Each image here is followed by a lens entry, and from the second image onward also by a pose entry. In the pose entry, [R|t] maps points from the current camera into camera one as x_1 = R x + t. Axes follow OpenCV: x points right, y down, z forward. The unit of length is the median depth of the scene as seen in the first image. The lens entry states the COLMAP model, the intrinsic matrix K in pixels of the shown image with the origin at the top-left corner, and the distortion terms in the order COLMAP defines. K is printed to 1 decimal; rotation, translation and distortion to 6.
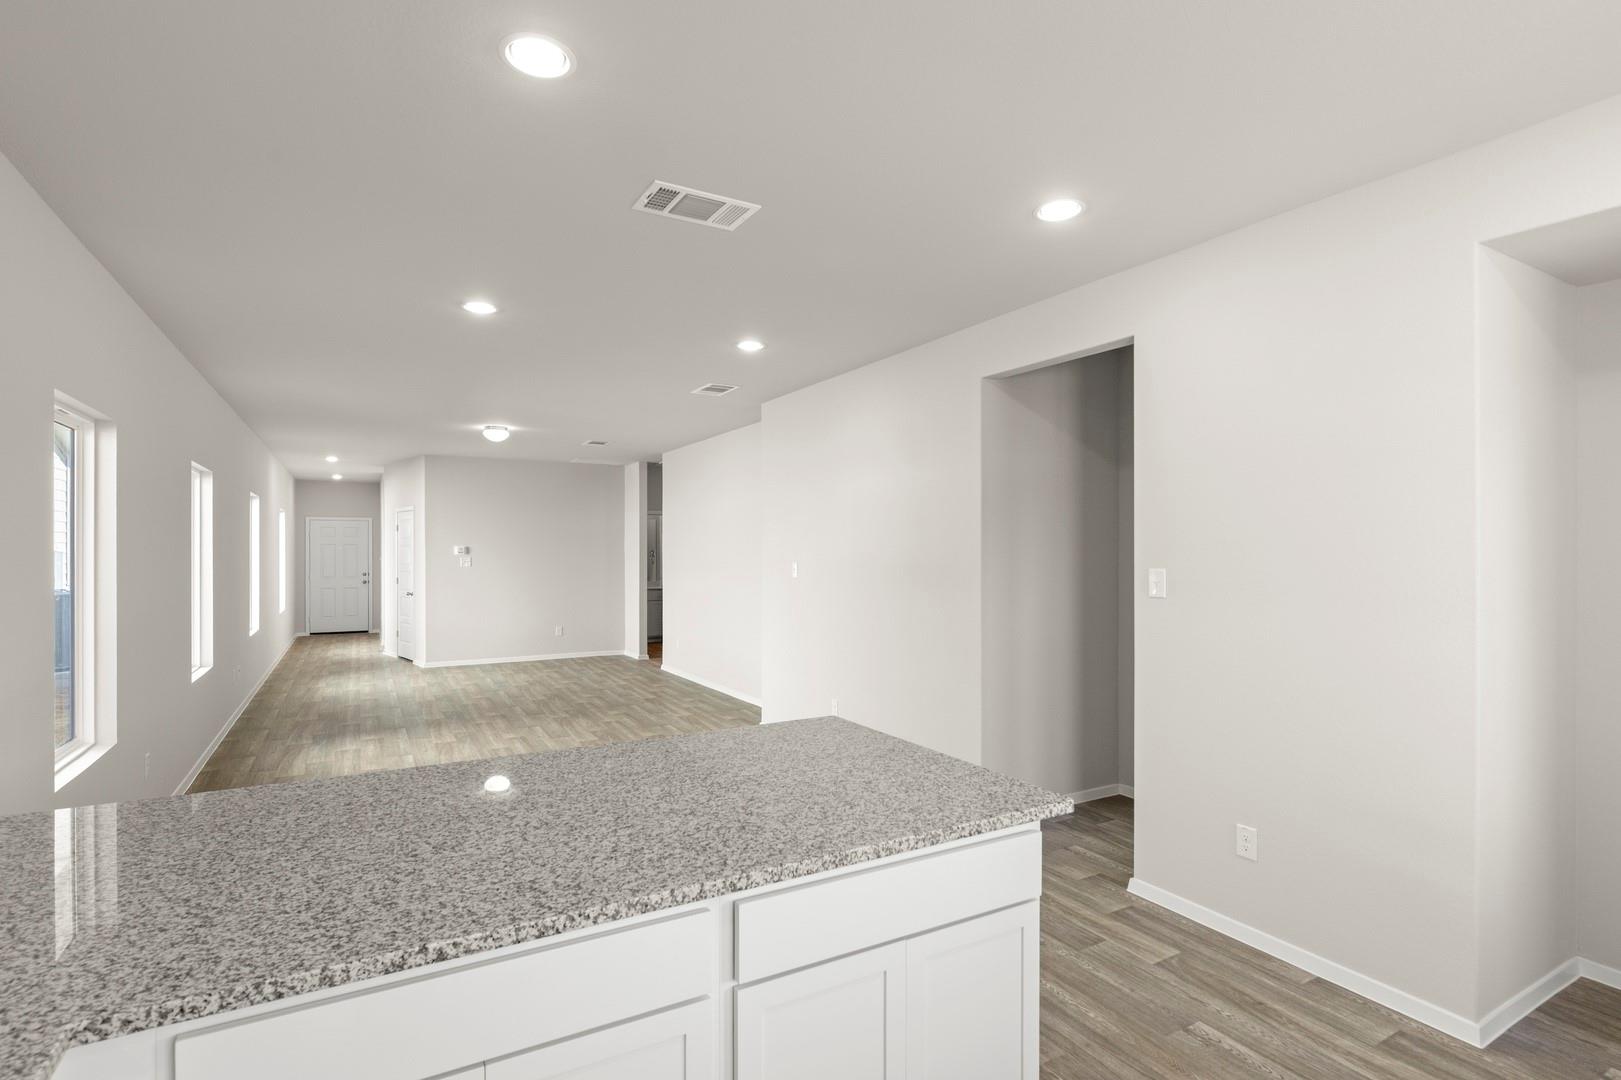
lens RADIAL K [[790.0, 0, 808.6], [0, 790.0, 544.2], [0, 0, 1]] dist [-0.007088, -0.000160]
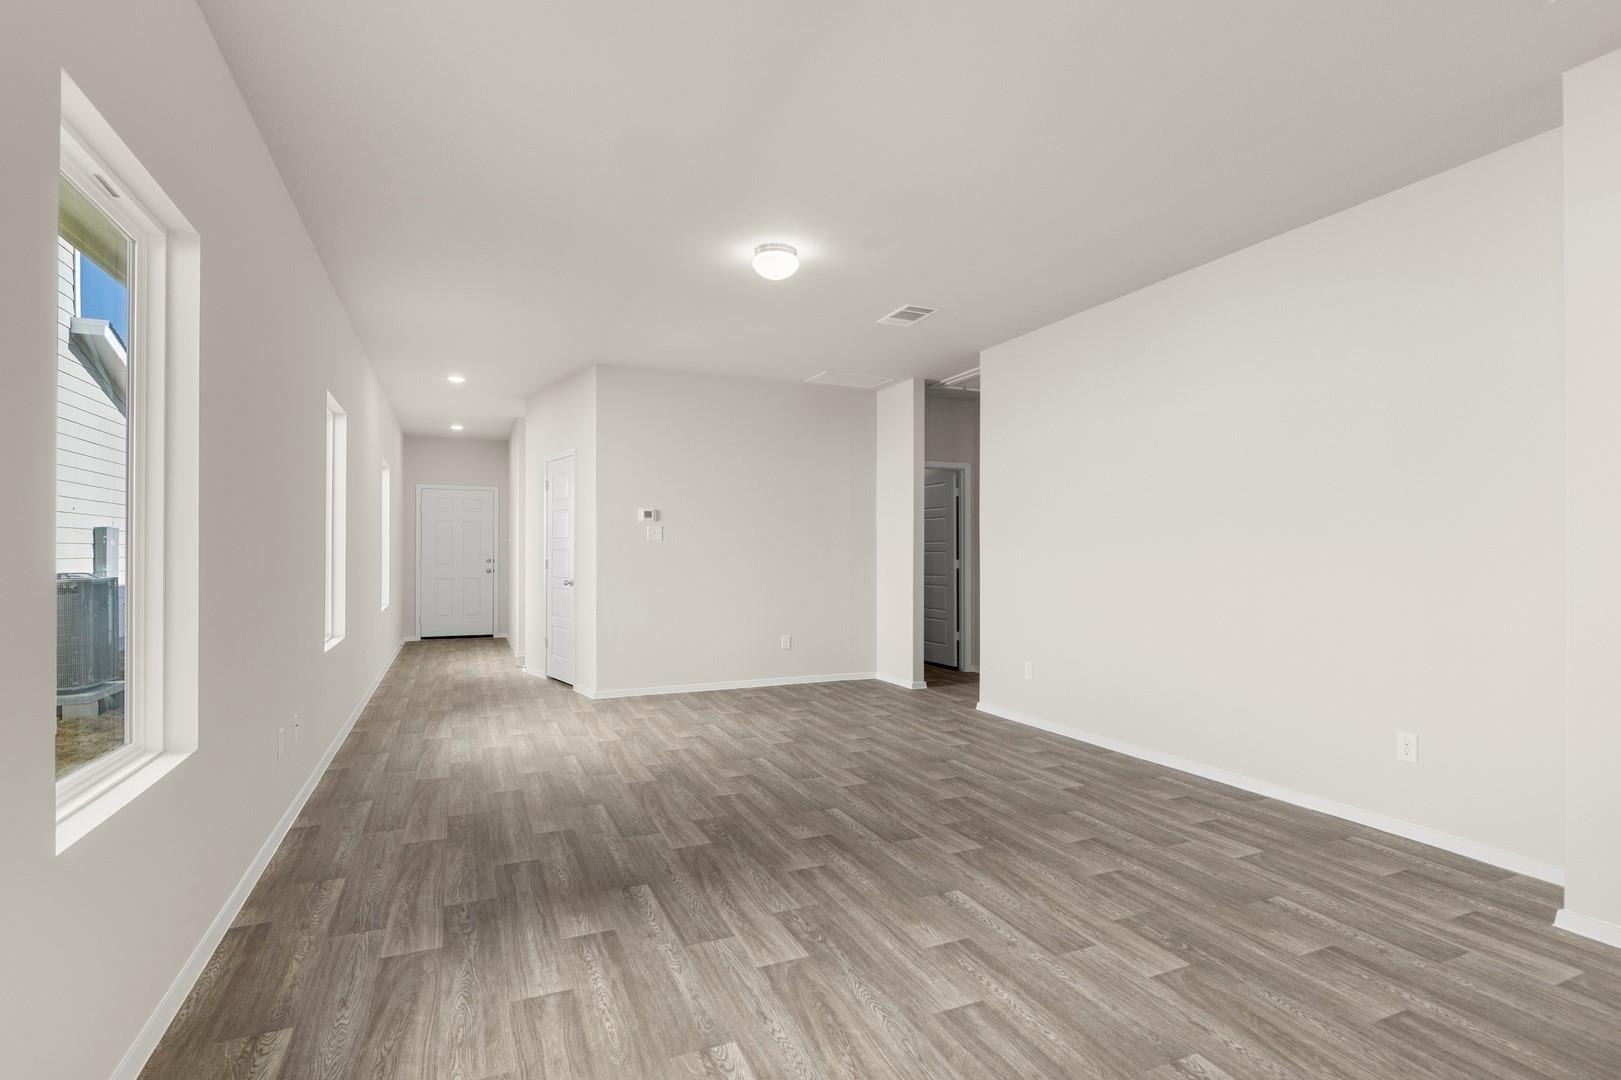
lens RADIAL K [[790.0, 0, 808.6], [0, 790.0, 544.2], [0, 0, 1]] dist [-0.007088, -0.000160]
pose [[0.994745, 0.001250, -0.102375, -0.233396], [-0.001613, 0.999993, -0.003470, 0.031762], [0.102370, 0.003617, 0.994740, 0.358123]]
